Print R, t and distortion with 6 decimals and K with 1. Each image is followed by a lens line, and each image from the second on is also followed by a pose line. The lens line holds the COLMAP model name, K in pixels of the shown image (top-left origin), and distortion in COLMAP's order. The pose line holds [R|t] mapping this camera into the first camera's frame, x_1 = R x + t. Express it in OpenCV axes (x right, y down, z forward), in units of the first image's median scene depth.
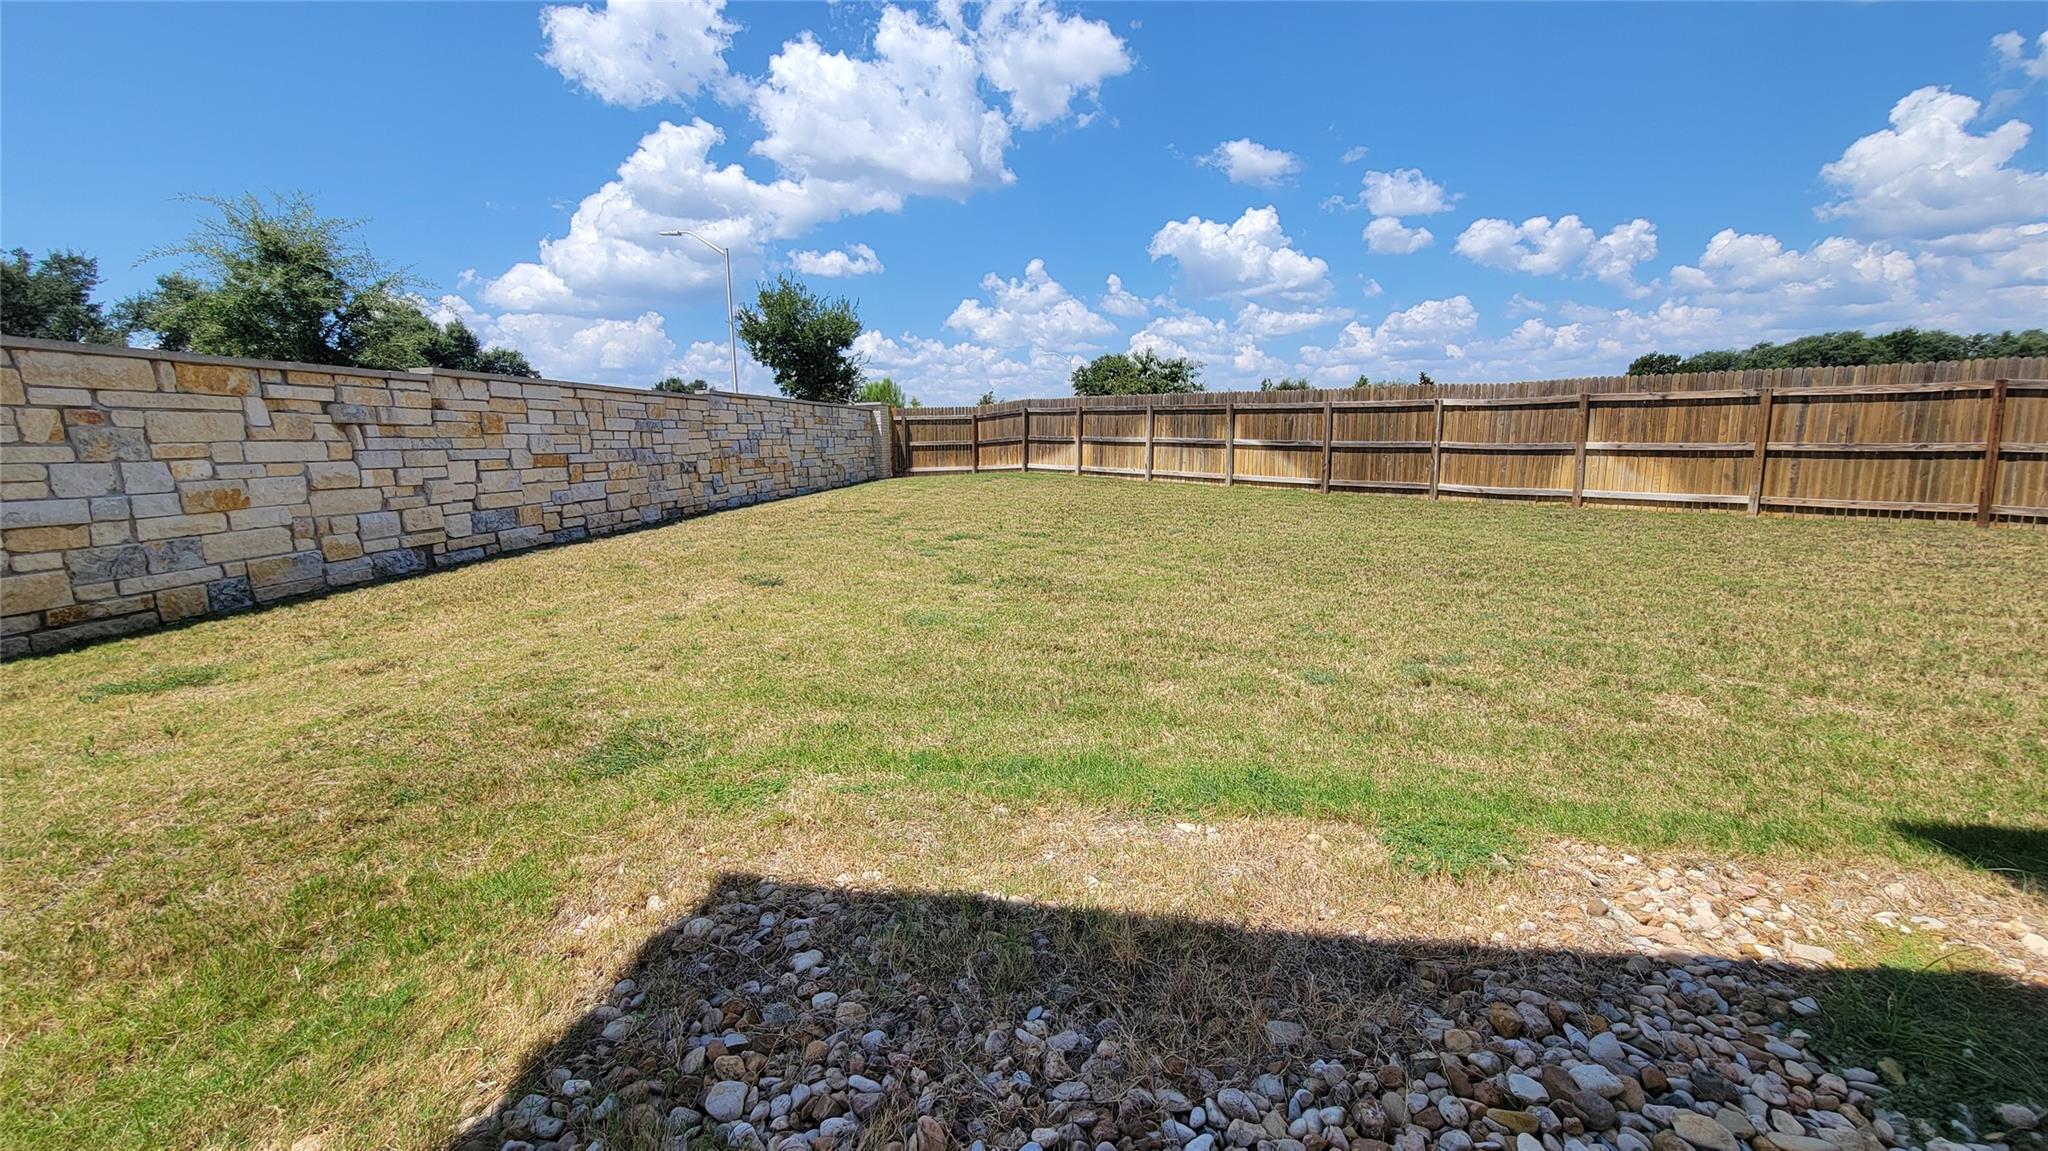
lens RADIAL K [[839.7, 0, 1017.7], [0, 839.7, 581.8], [0, 0, 1]] dist [0.000161, -0.000014]
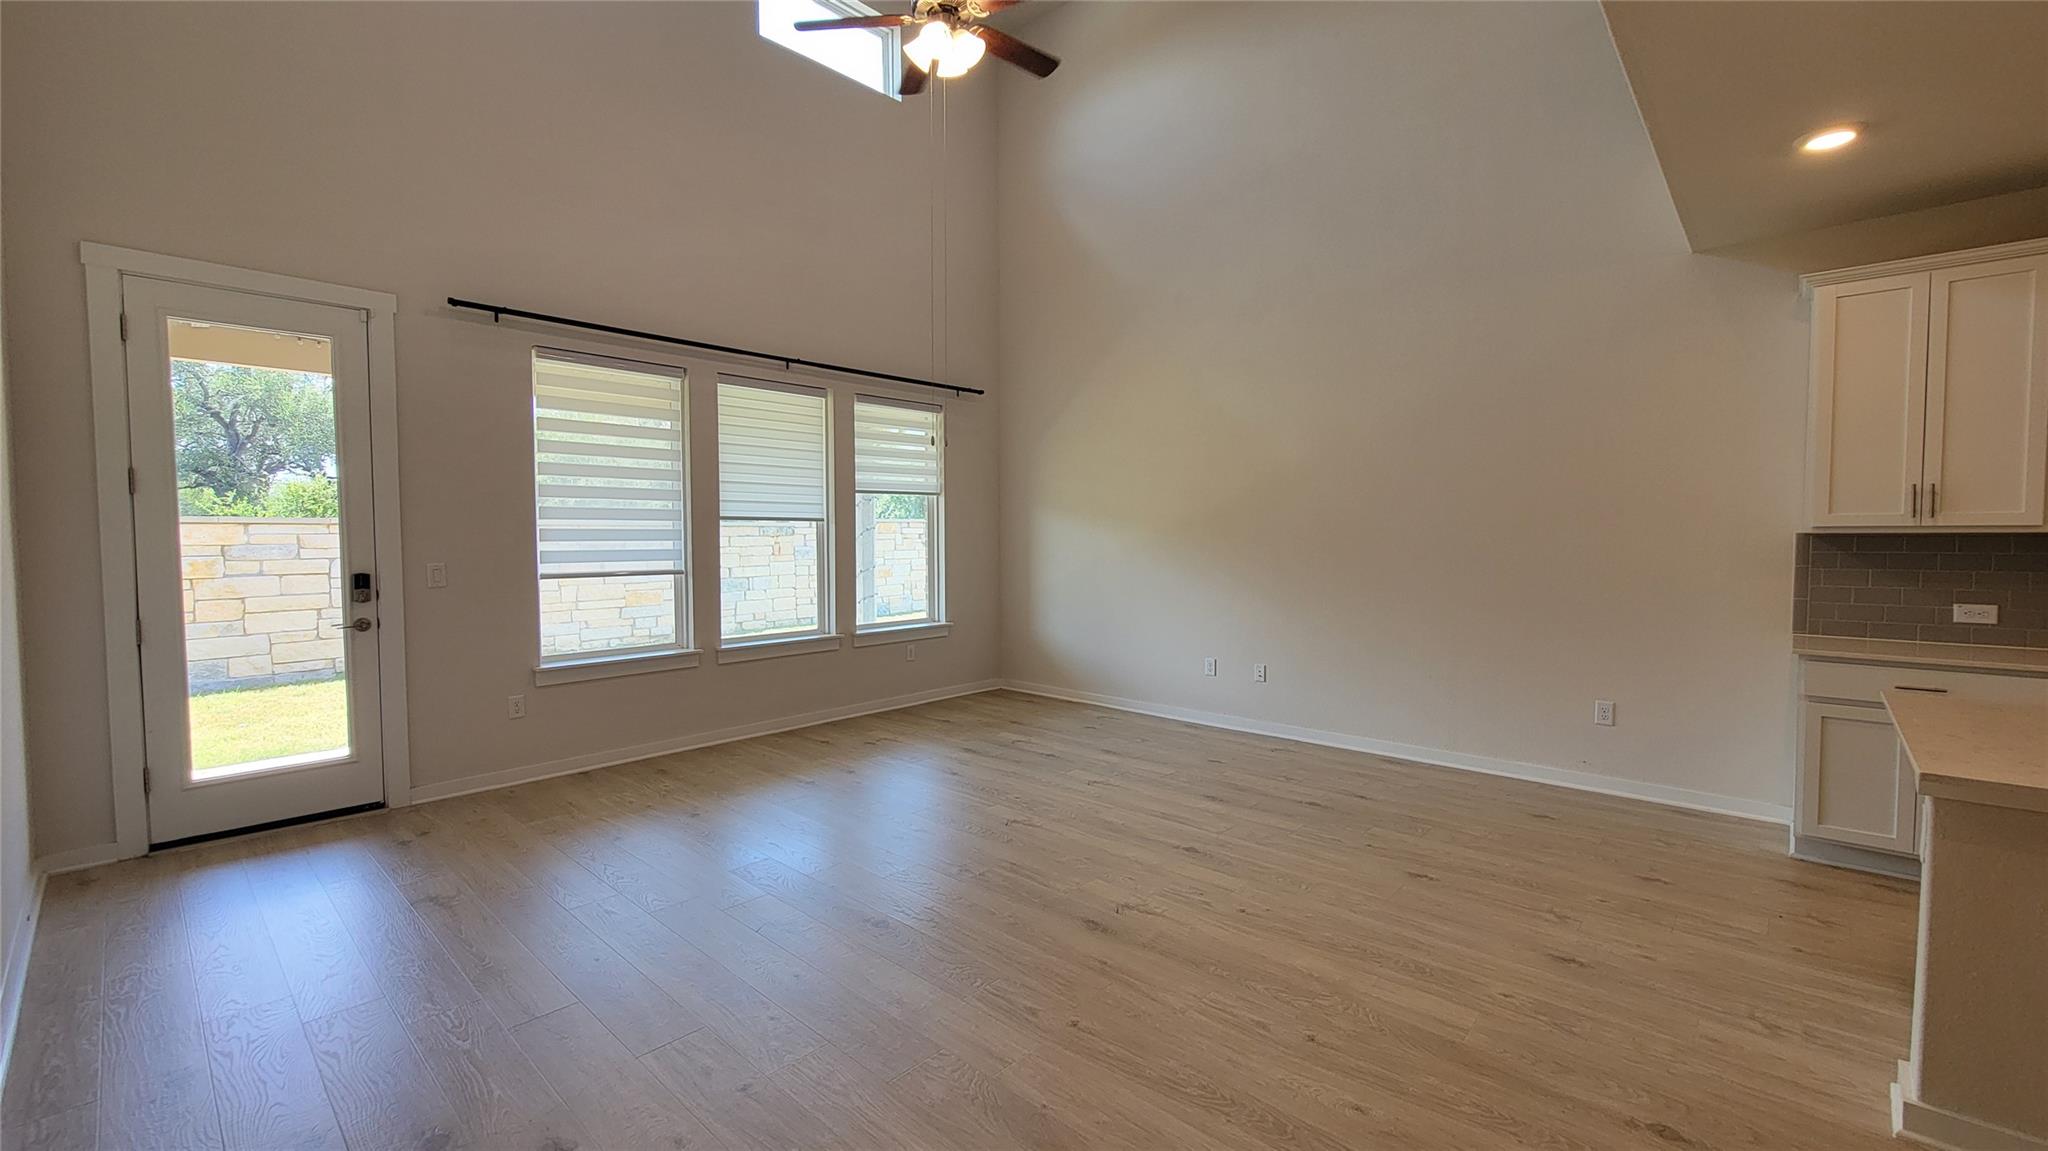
lens RADIAL K [[839.7, 0, 1028.4], [0, 839.7, 576.0], [0, 0, 1]] dist [0.000161, -0.000014]
pose [[0.852653, 0.052179, -0.519865, 0.272301], [-0.106734, 0.991413, -0.075550, 0.020992], [0.511459, 0.119905, 0.850901, -0.341461]]
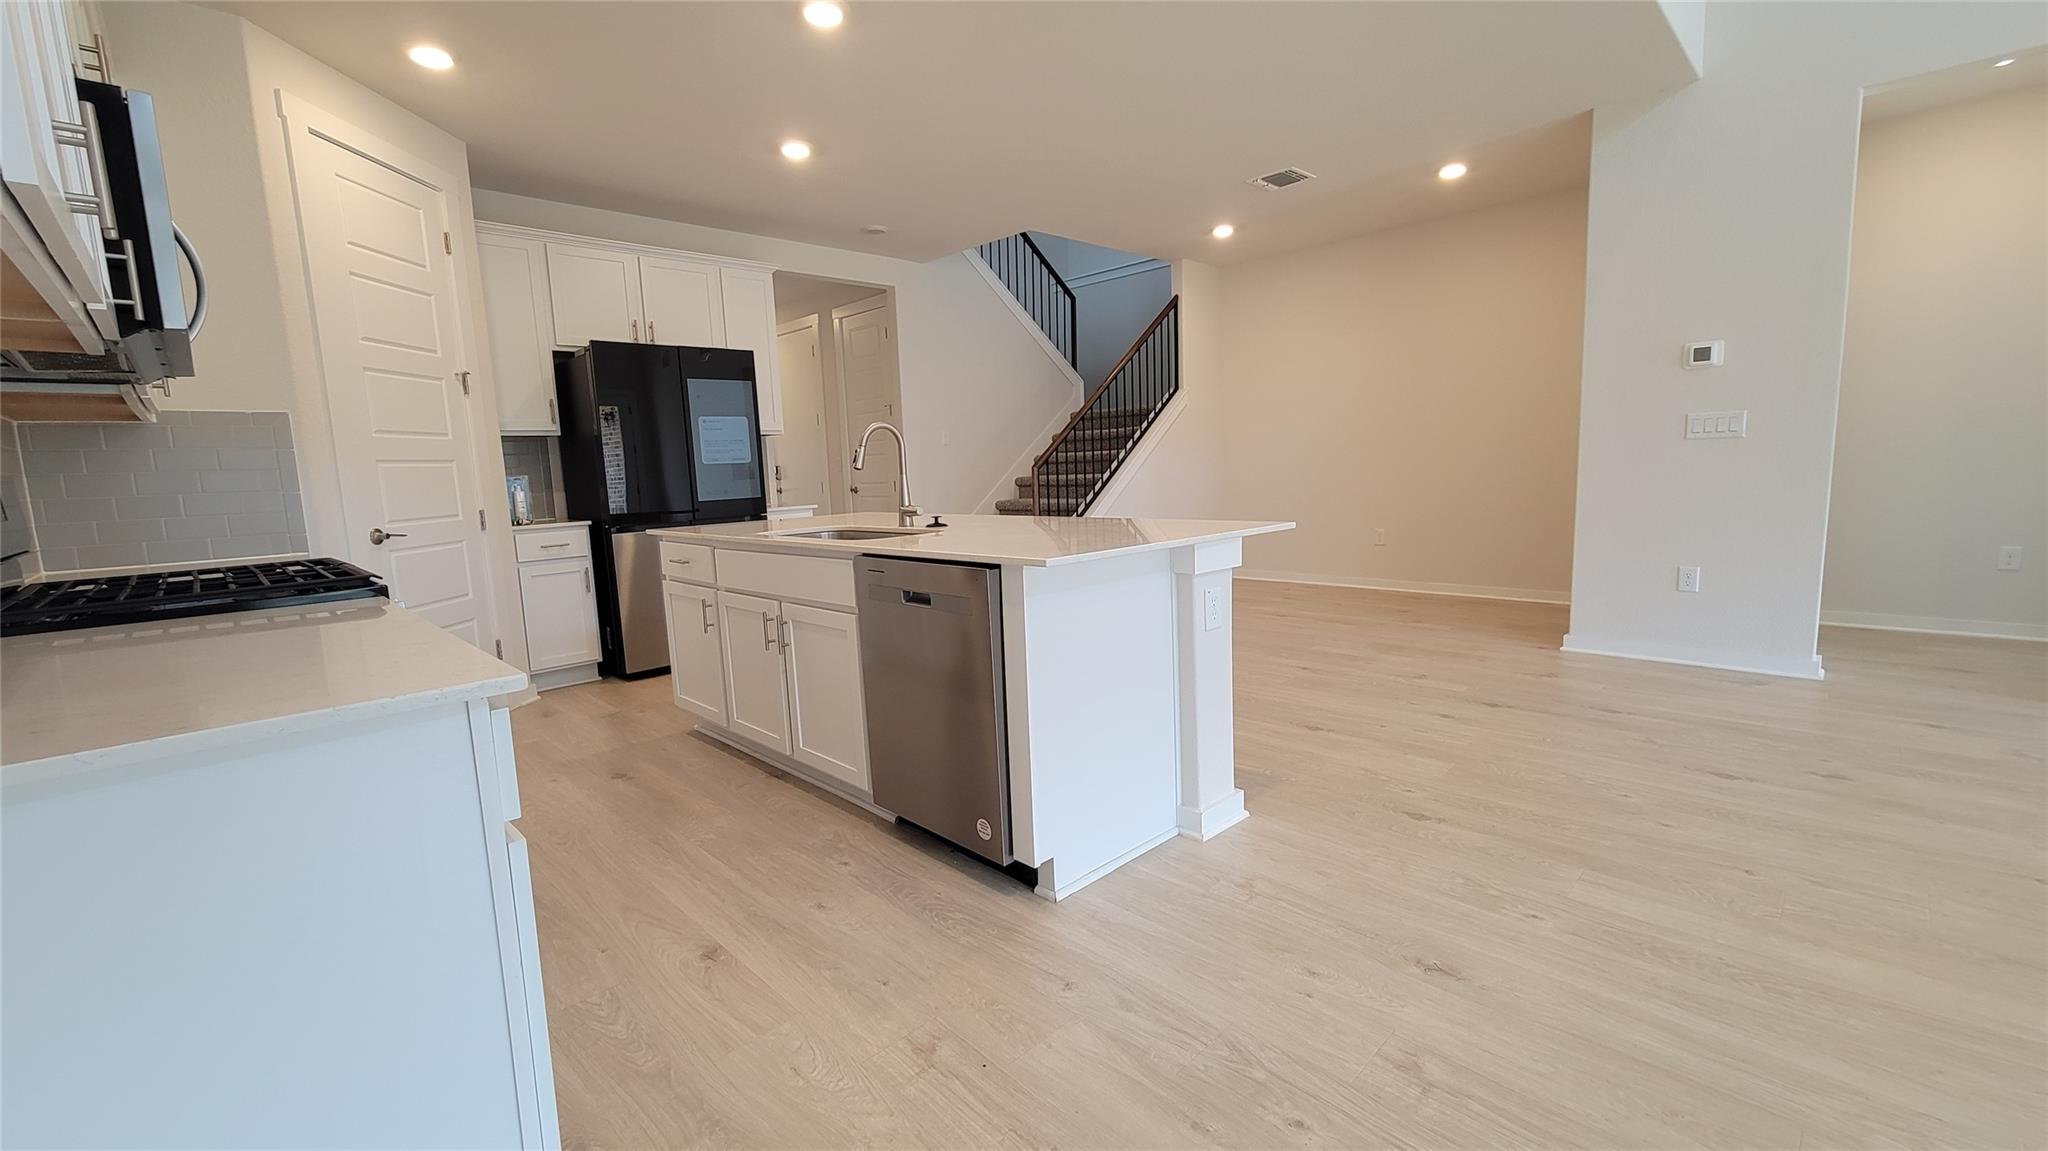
lens RADIAL K [[839.7, 0, 1036.6], [0, 839.7, 569.7], [0, 0, 1]] dist [0.000161, -0.000014]
pose [[-0.828418, -0.008557, 0.560045, 0.263635], [0.153518, 0.958124, 0.241723, -0.010415], [-0.538661, 0.286224, -0.792414, -0.059542]]
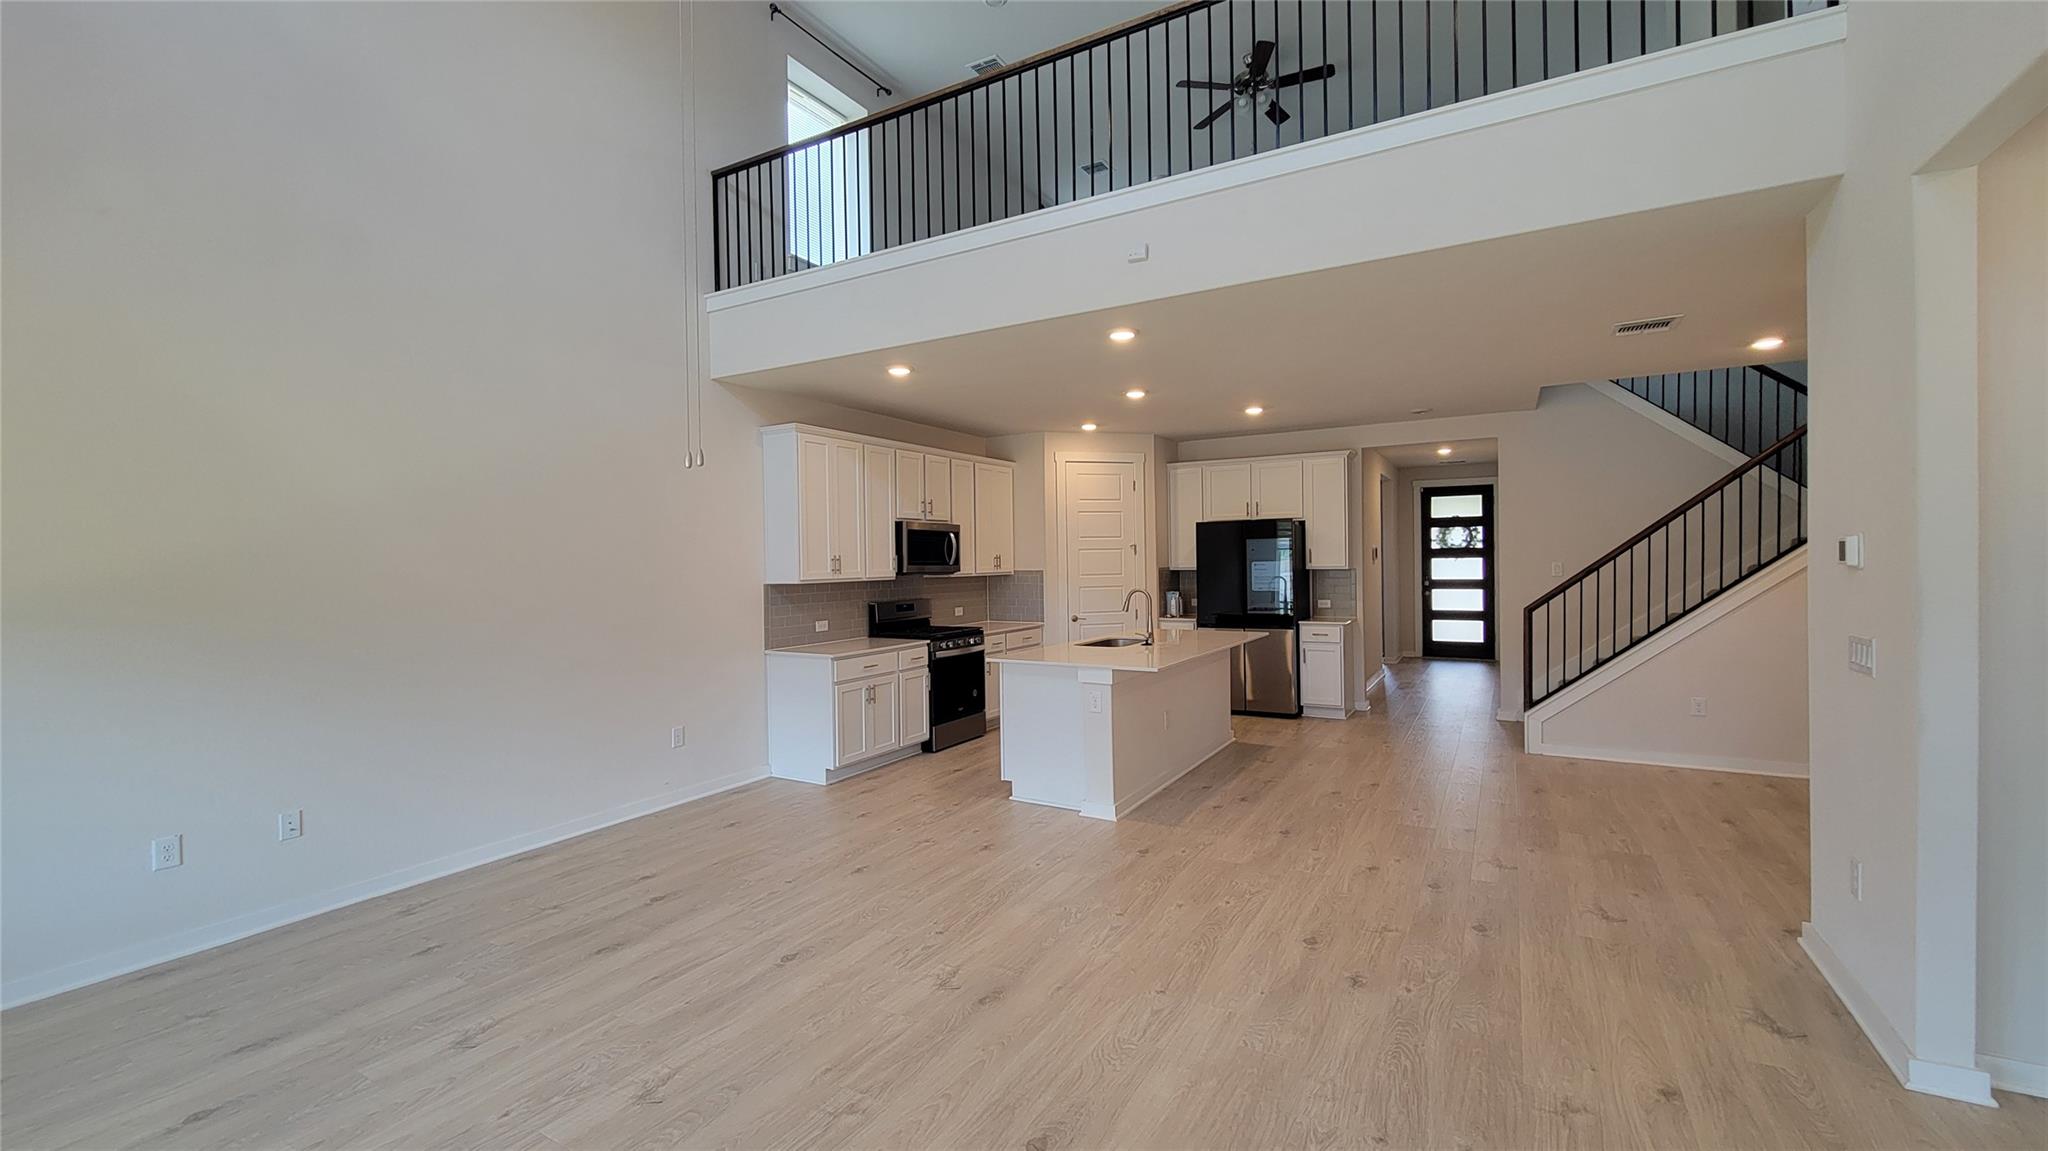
lens RADIAL K [[839.7, 0, 1024.6], [0, 839.7, 583.3], [0, 0, 1]] dist [0.000161, -0.000014]
pose [[0.322480, -0.002814, 0.946572, 0.047181], [0.160667, 0.985648, -0.051807, 0.005587], [-0.932841, 0.168789, 0.318304, -0.256410]]
